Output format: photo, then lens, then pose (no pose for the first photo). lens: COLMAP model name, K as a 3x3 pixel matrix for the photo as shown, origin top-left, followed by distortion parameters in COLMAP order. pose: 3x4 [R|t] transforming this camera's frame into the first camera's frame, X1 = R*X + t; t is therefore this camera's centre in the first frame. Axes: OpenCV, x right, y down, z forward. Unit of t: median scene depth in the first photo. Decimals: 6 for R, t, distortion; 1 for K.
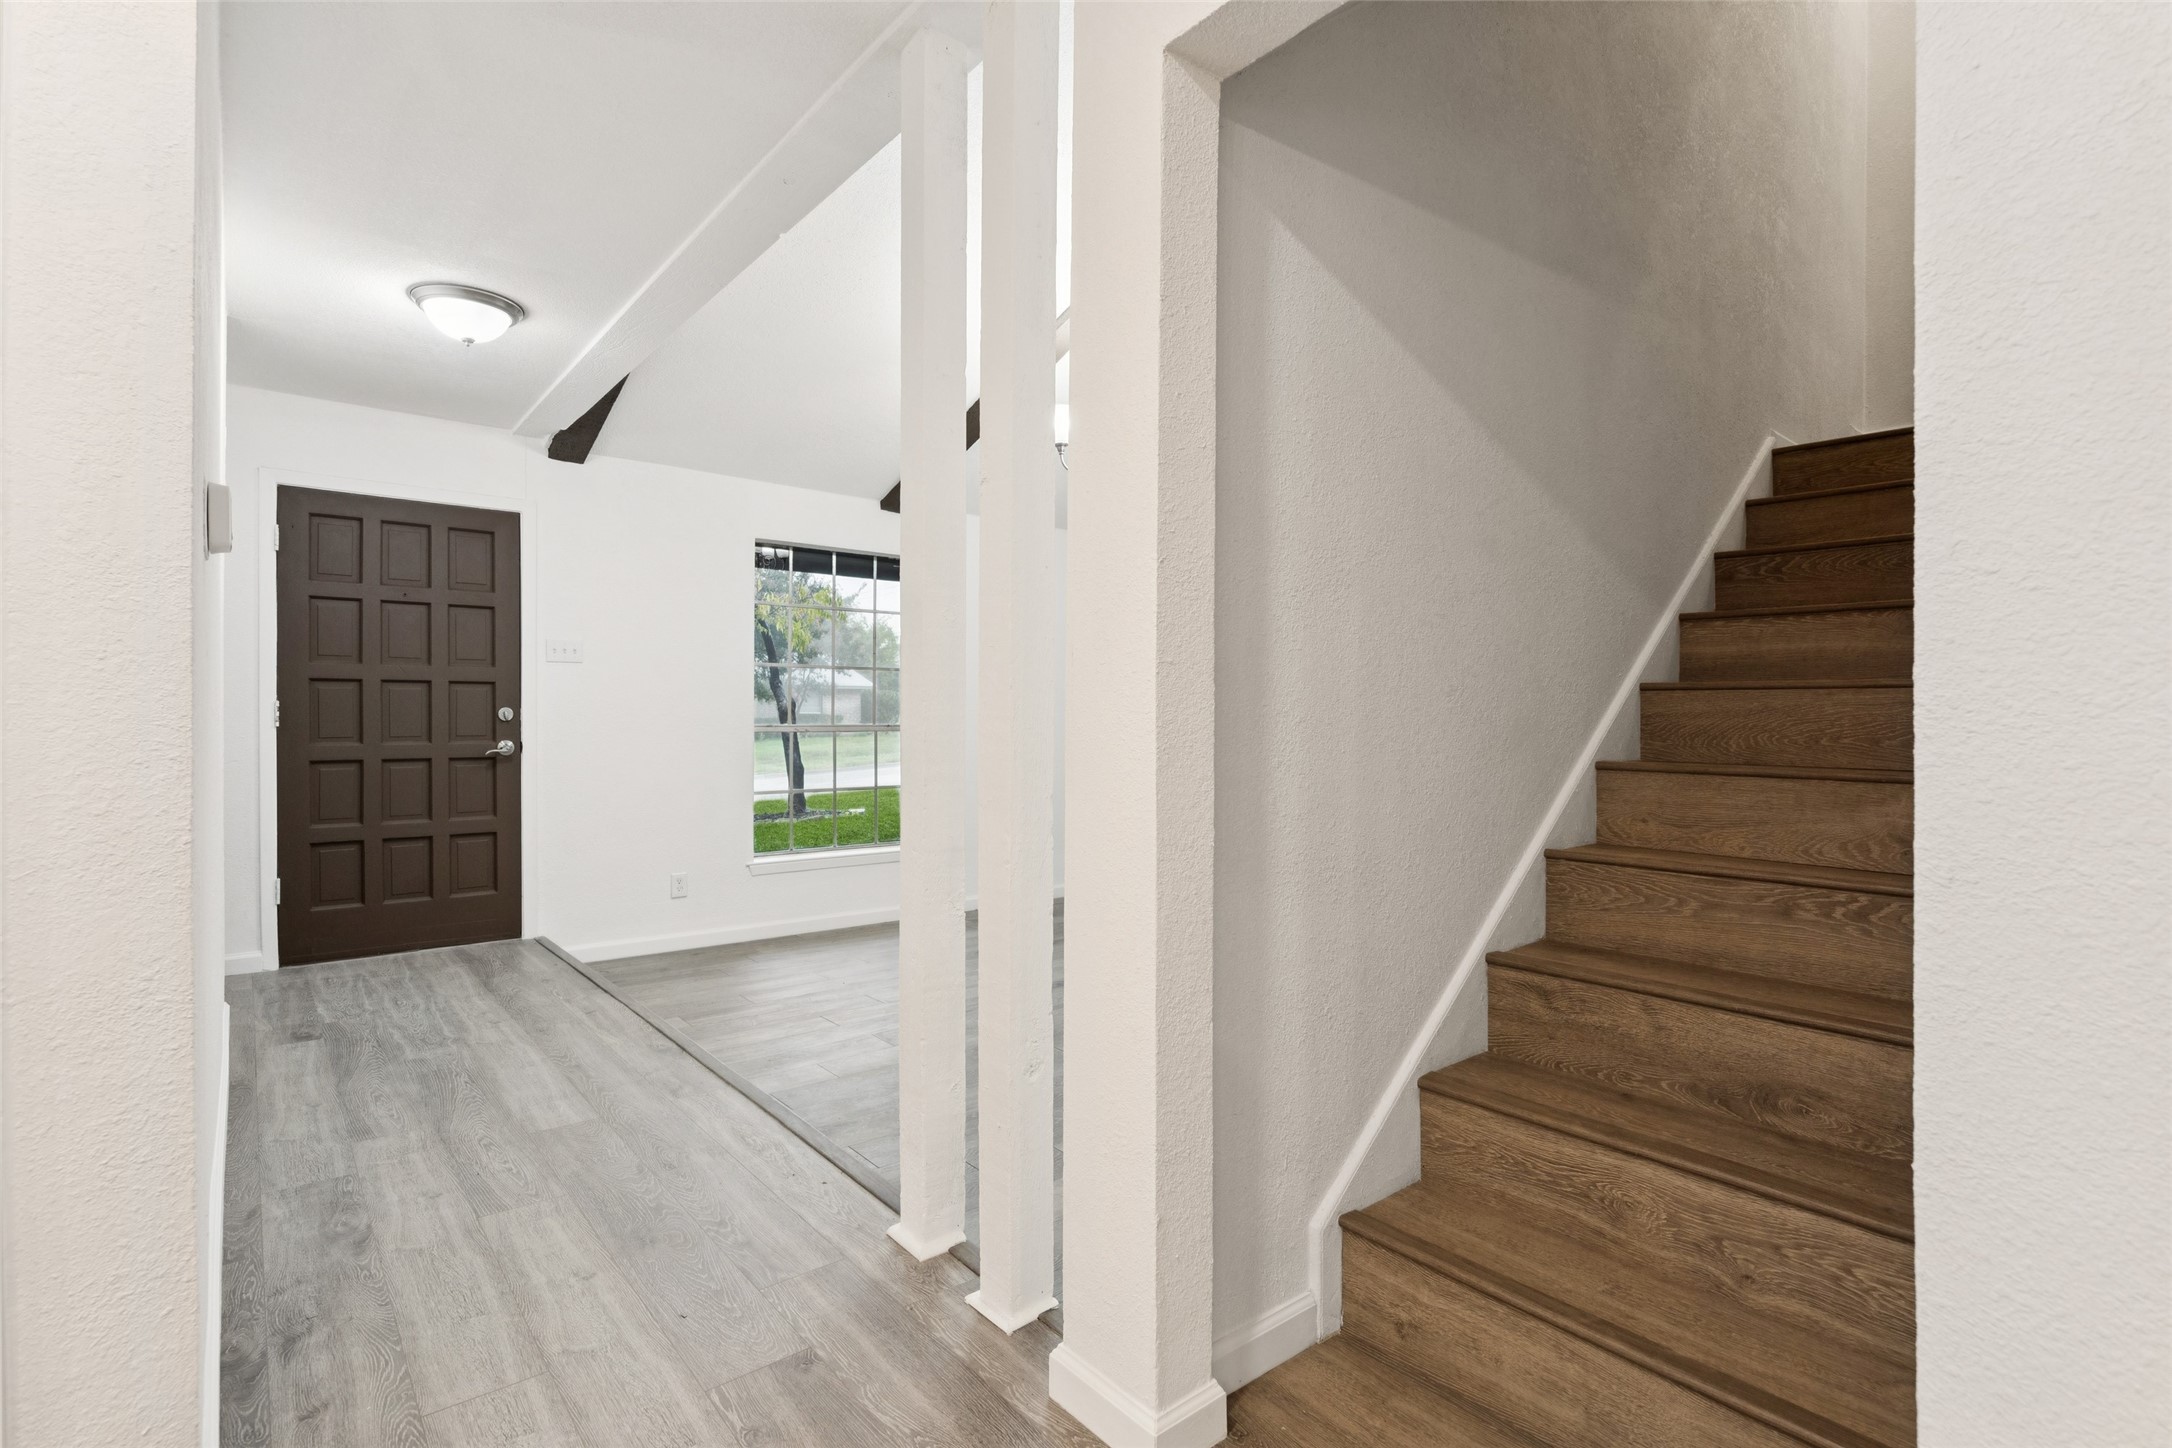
lens RADIAL K [[1017.1, 0, 1086.4], [0, 1017.1, 716.4], [0, 0, 1]] dist [-0.012232, -0.000075]
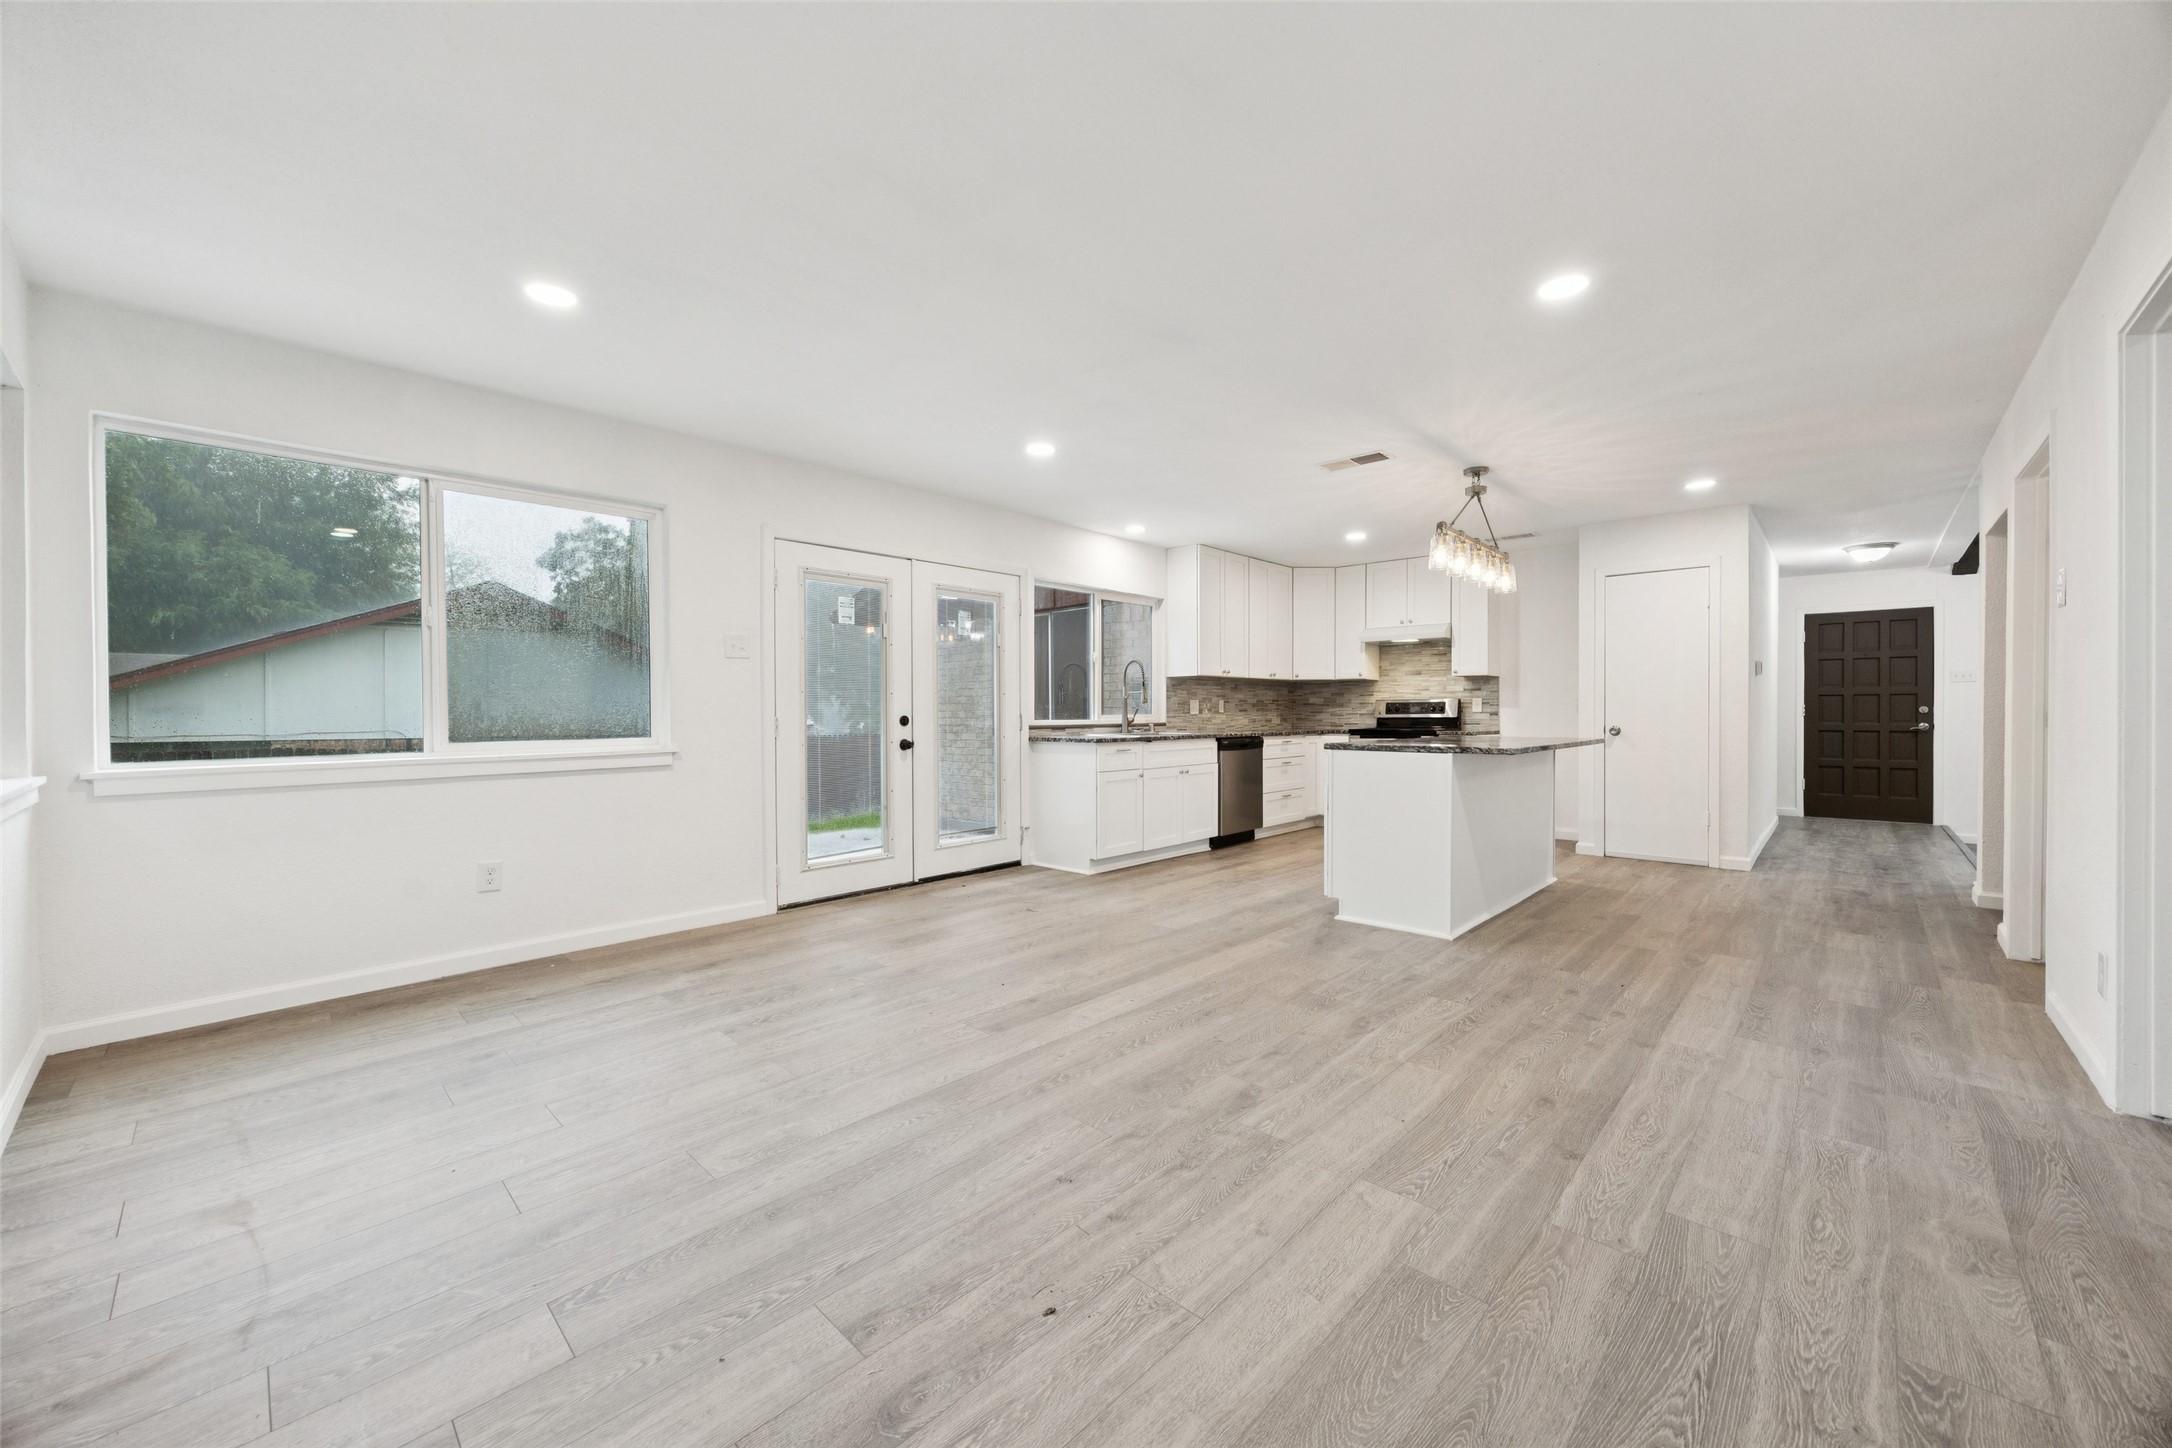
lens RADIAL K [[838.2, 0, 1086.0], [0, 838.2, 724.0], [0, 0, 1]] dist [-0.000540, -0.000035]
pose [[0.133653, 0.011331, -0.990963, 0.881706], [0.004679, 0.999916, 0.012064, -0.001807], [0.991017, -0.006249, 0.133589, -0.894950]]
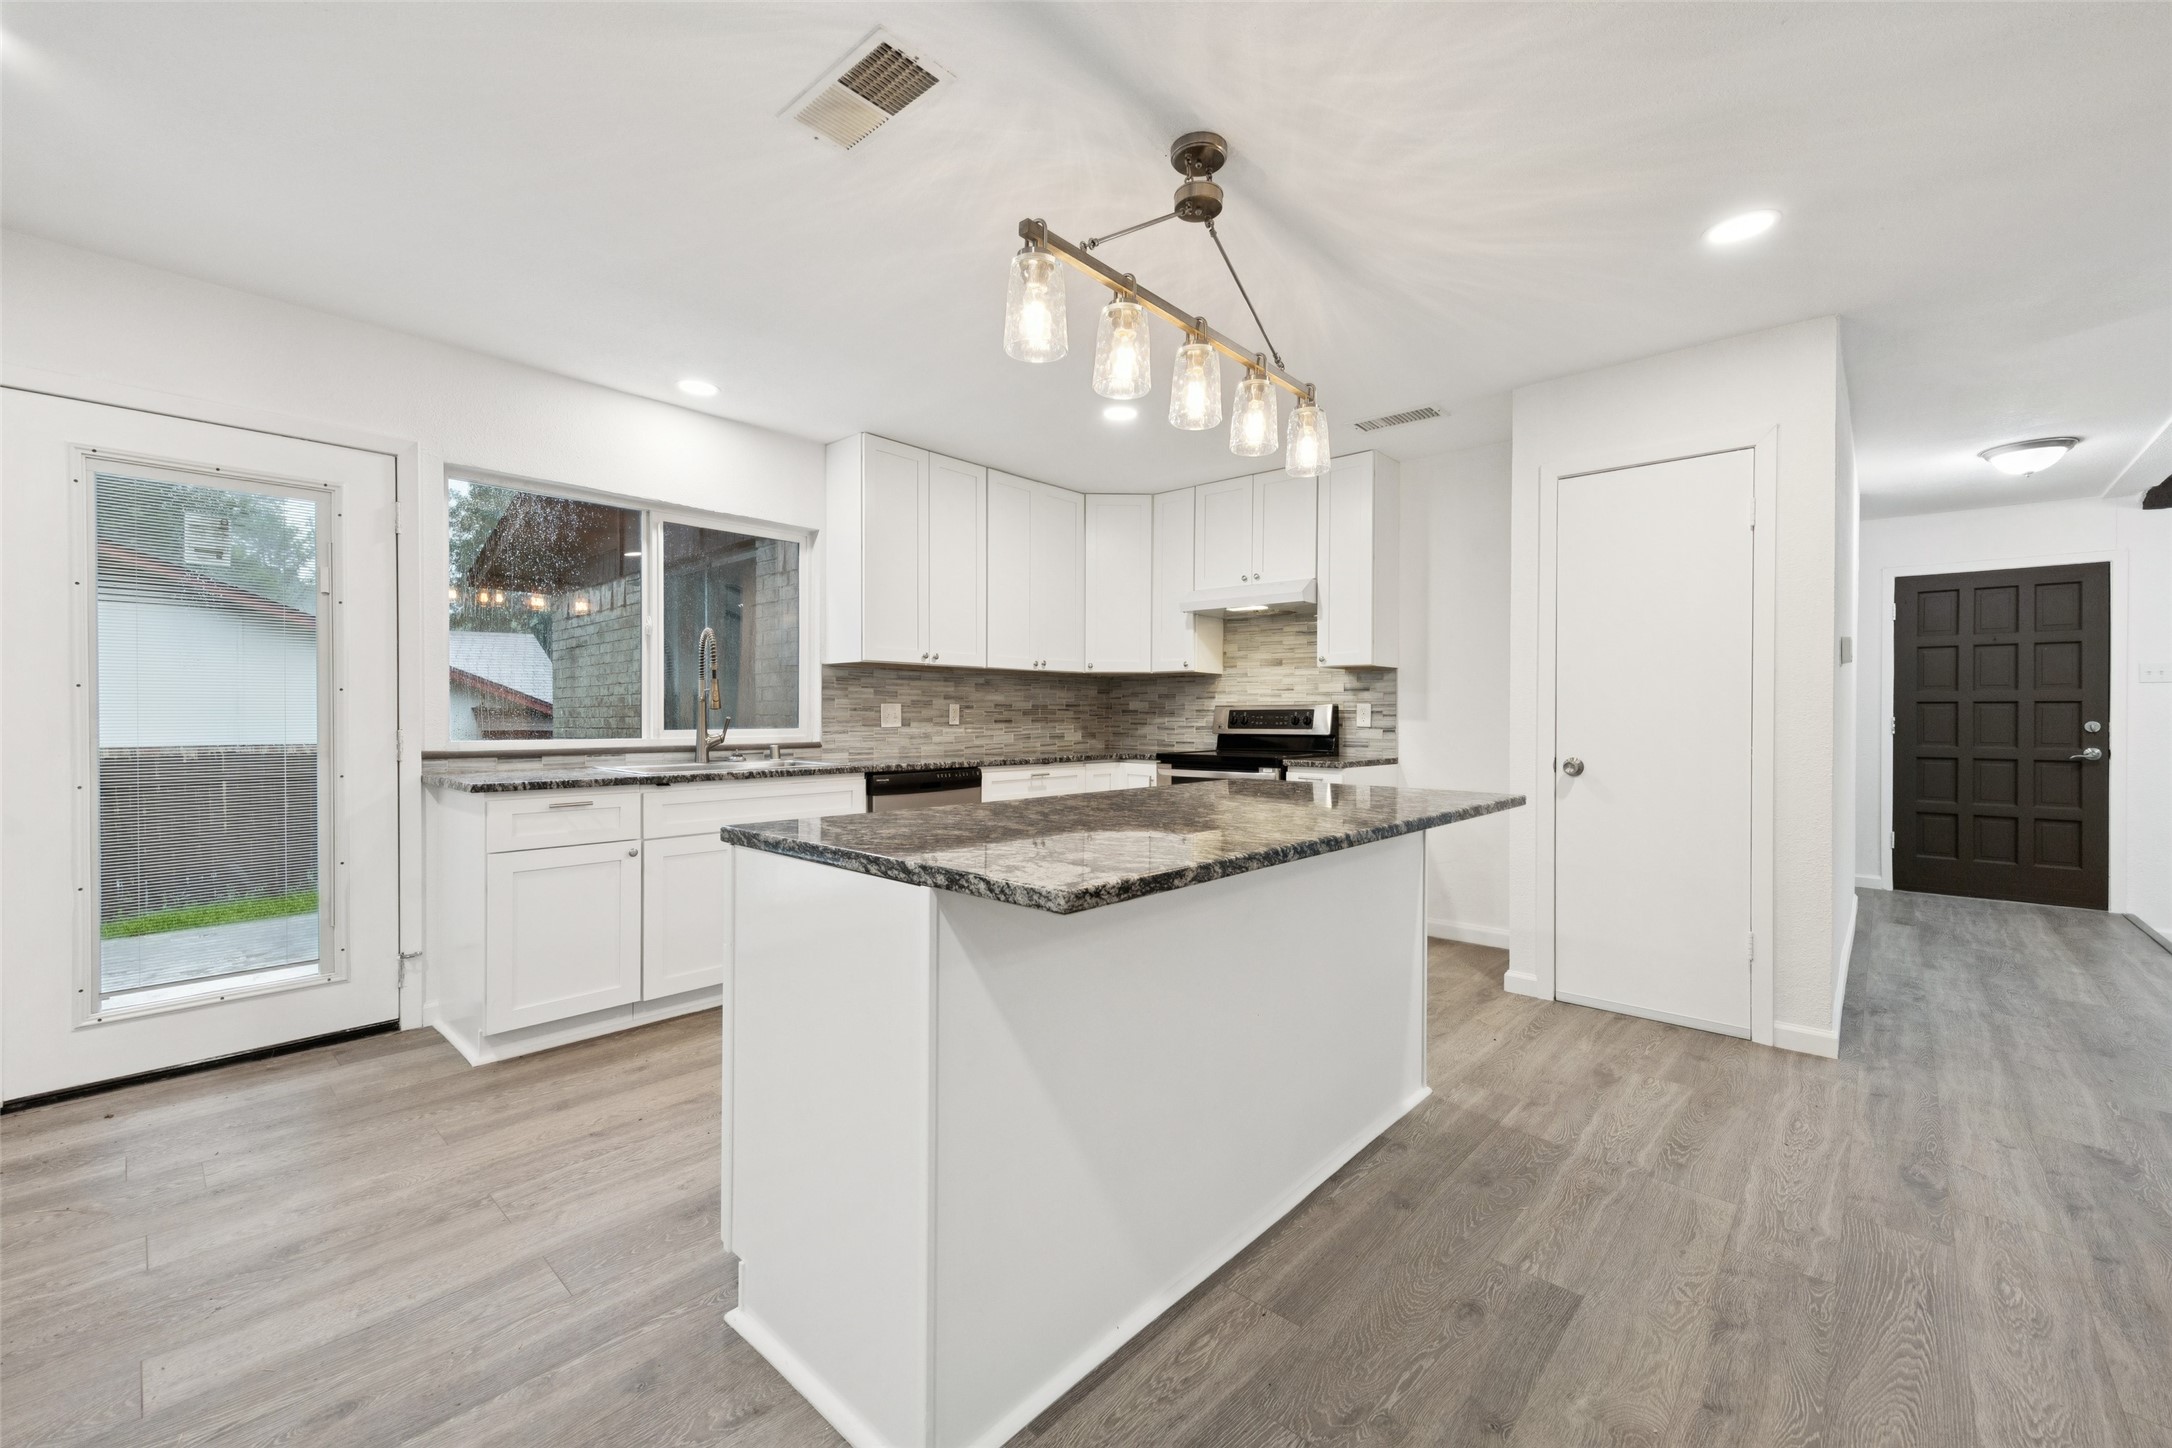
lens RADIAL K [[891.7, 0, 1086.0], [0, 891.7, 724.0], [0, 0, 1]] dist [0.008831, -0.000478]
pose [[0.143648, 0.008620, -0.989591, 0.358044], [-0.001863, 0.999963, 0.008440, -0.013311], [0.989627, 0.000631, 0.143658, -0.396100]]
